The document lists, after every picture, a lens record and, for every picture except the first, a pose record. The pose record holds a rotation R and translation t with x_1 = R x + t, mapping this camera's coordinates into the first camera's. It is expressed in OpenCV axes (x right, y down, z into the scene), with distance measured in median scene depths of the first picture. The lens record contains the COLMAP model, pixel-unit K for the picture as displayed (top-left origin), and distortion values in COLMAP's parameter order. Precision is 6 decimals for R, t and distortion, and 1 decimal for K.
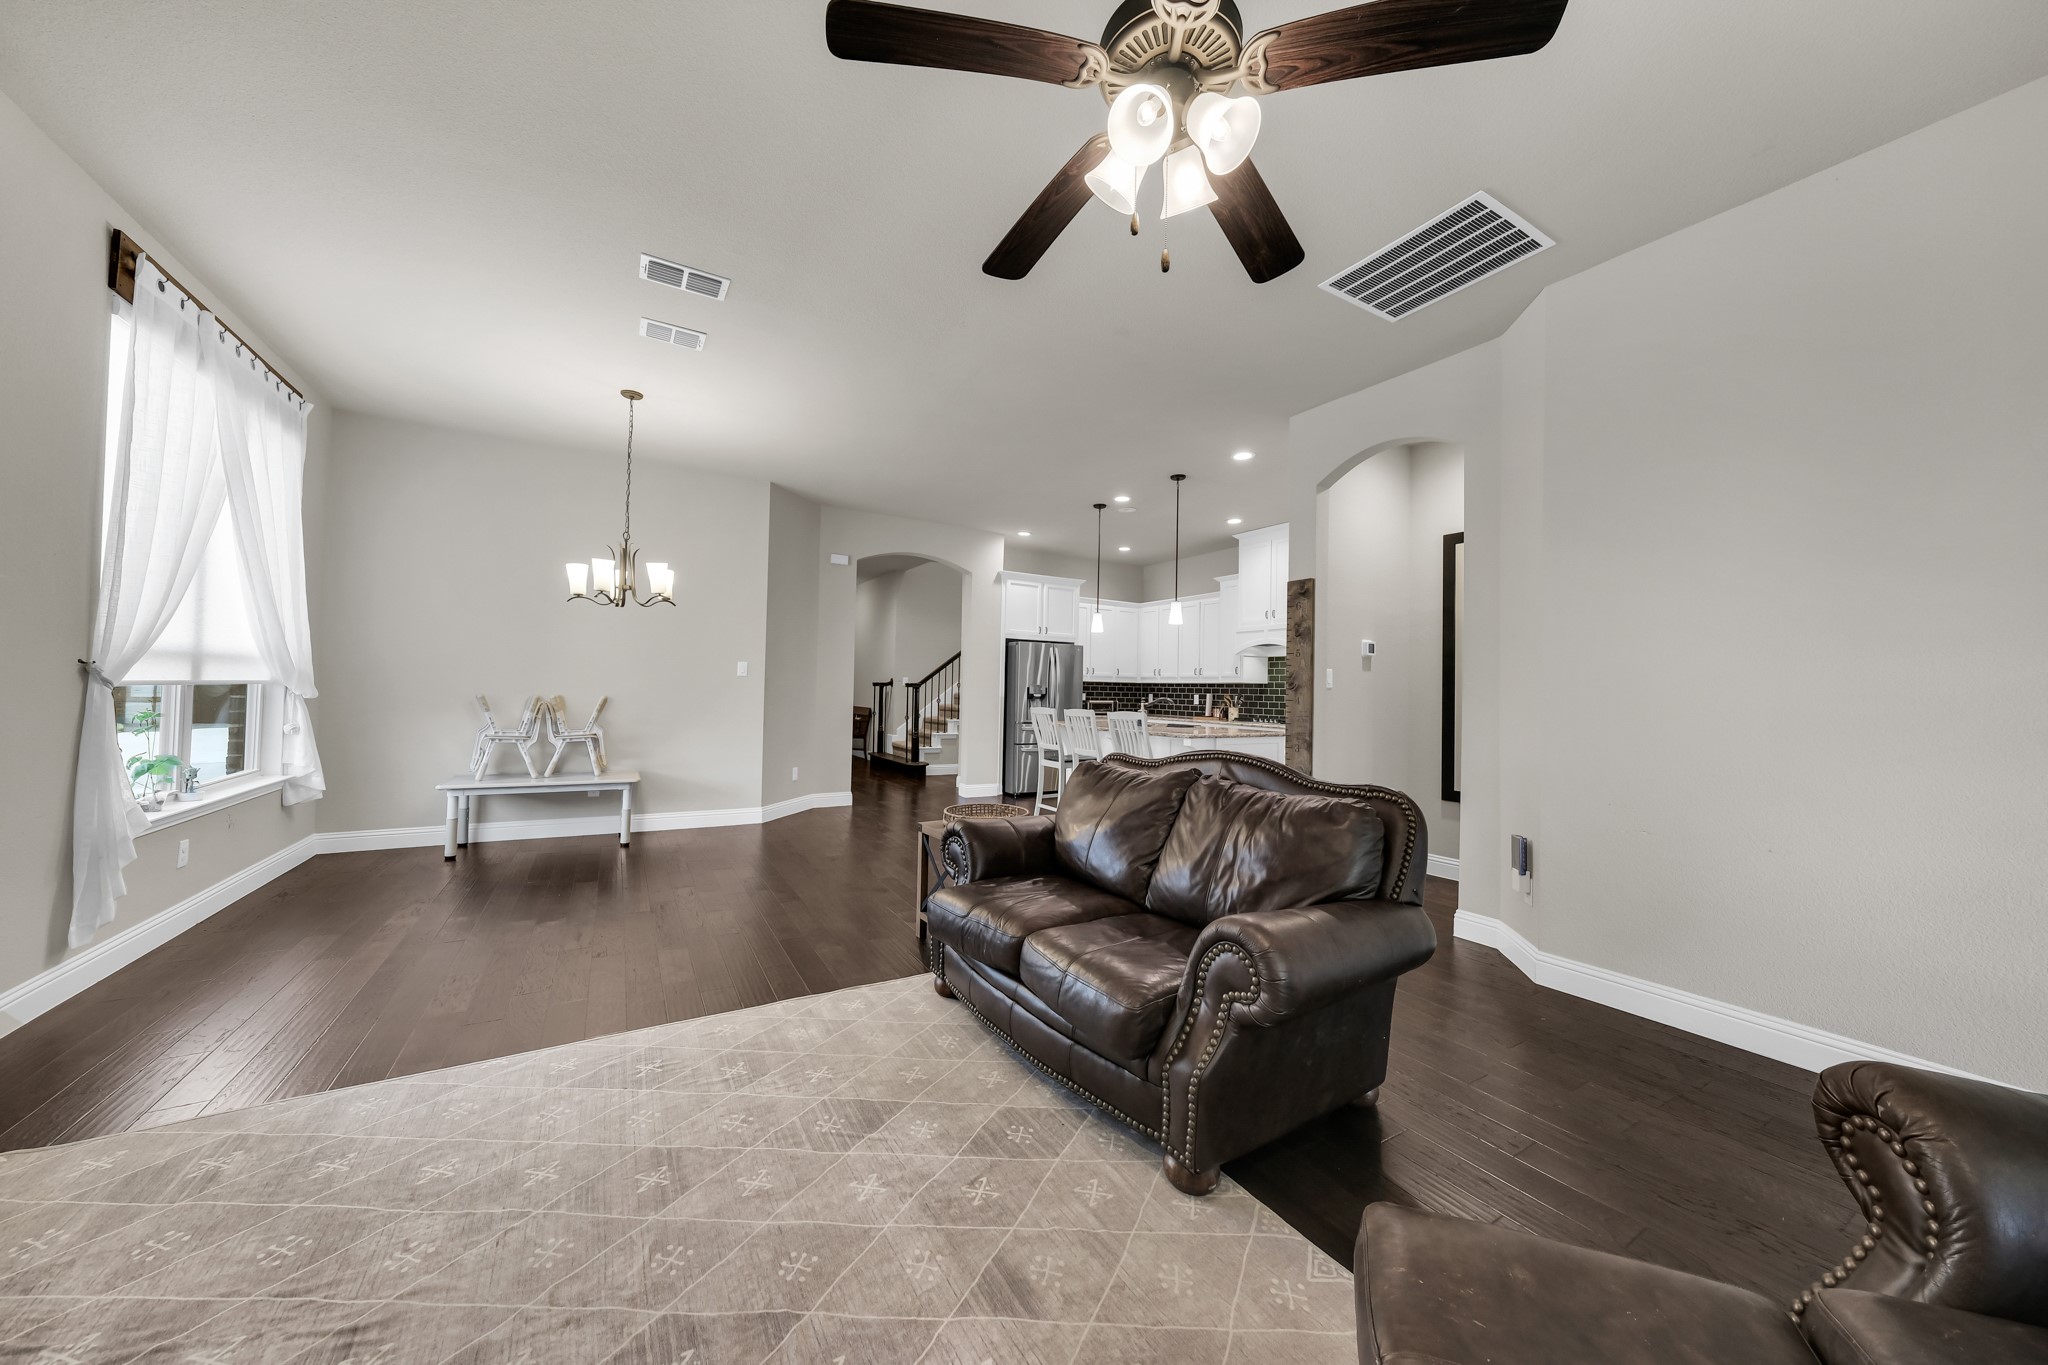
lens RADIAL K [[695.7, 0, 1030.3], [0, 695.7, 672.1], [0, 0, 1]] dist [0.000252, 0.000269]
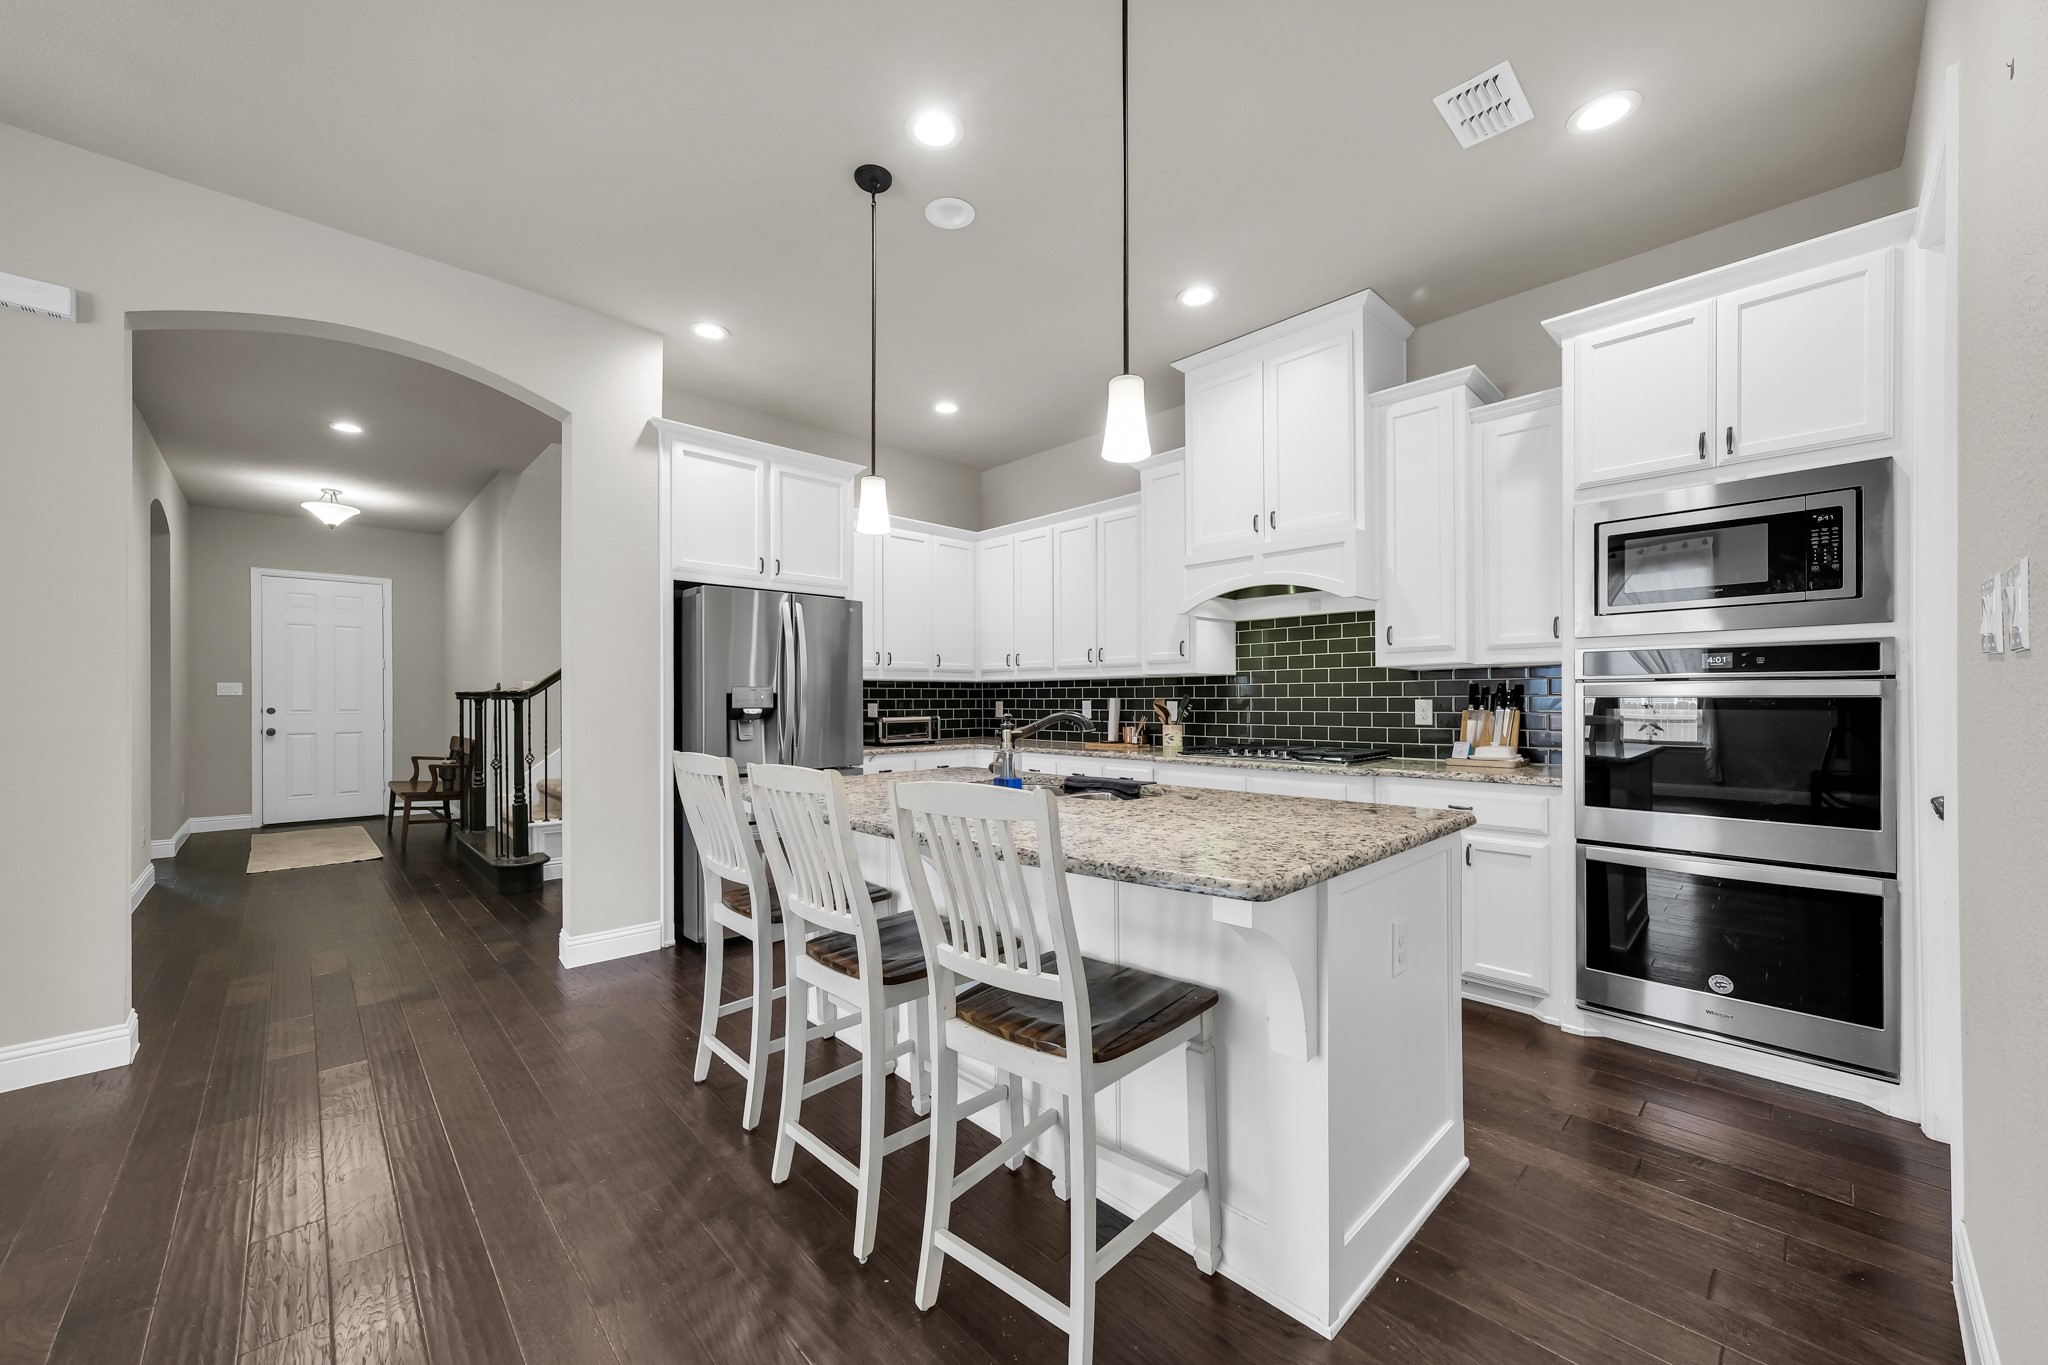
lens RADIAL K [[775.5, 0, 1015.7], [0, 775.5, 696.5], [0, 0, 1]] dist [0.001167, 0.000204]
pose [[0.976375, -0.022974, 0.214856, 0.064158], [0.018290, 0.999550, 0.023760, 0.015477], [-0.215306, -0.019269, 0.976357, 0.473716]]
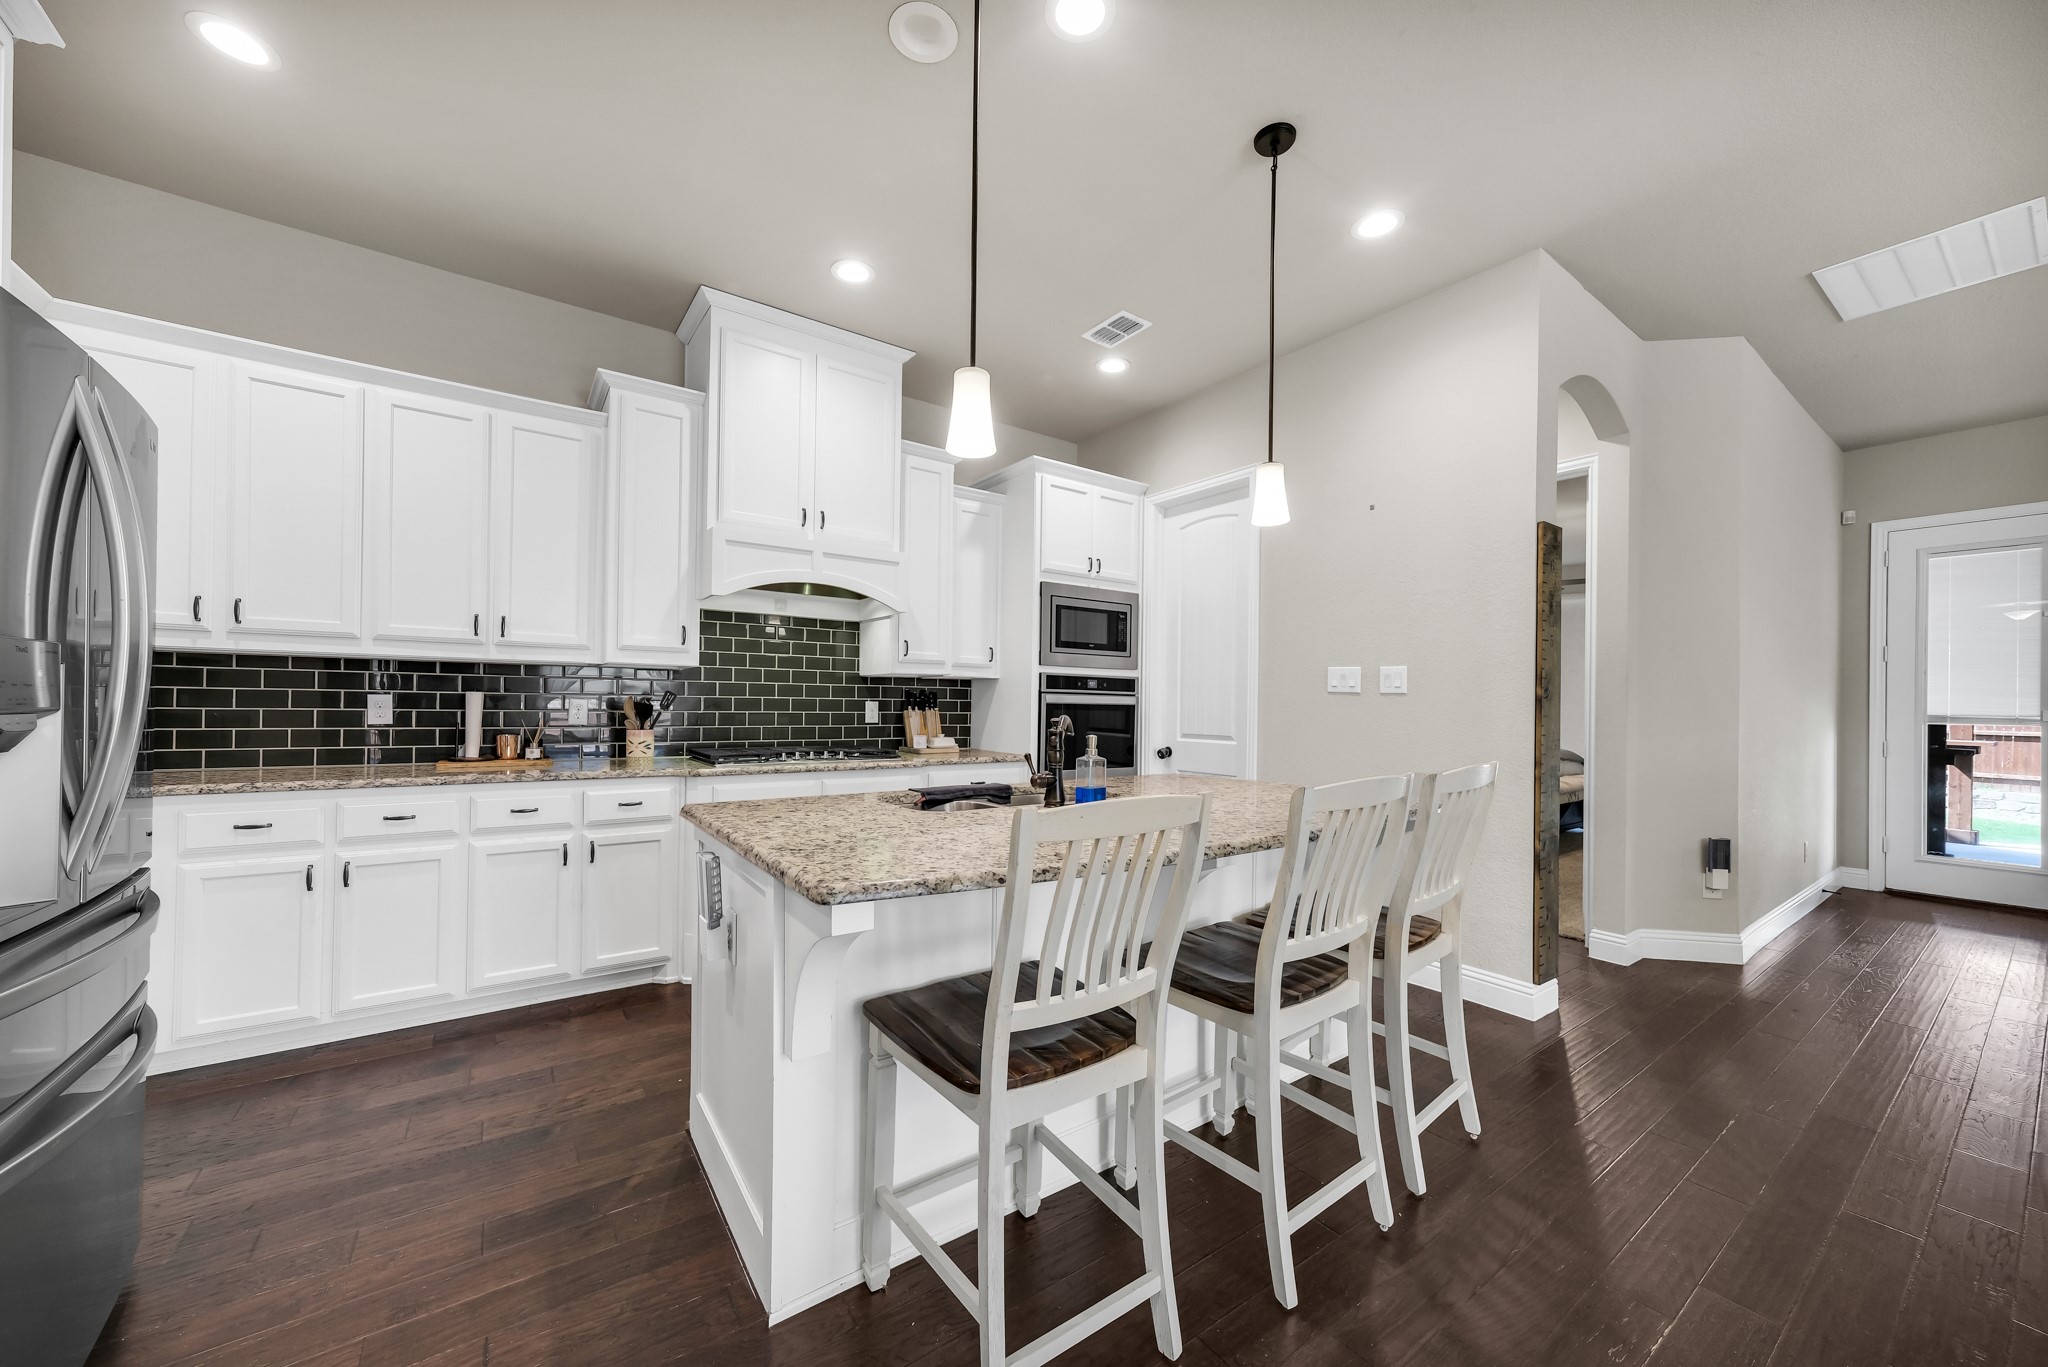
lens RADIAL K [[744.1, 0, 1019.8], [0, 744.1, 701.8], [0, 0, 1]] dist [0.000246, 0.000148]
pose [[-0.069907, -0.021587, 0.997320, -0.132057], [-0.042170, 0.998936, 0.018666, 0.018639], [-0.996662, -0.040752, -0.070743, 0.799710]]
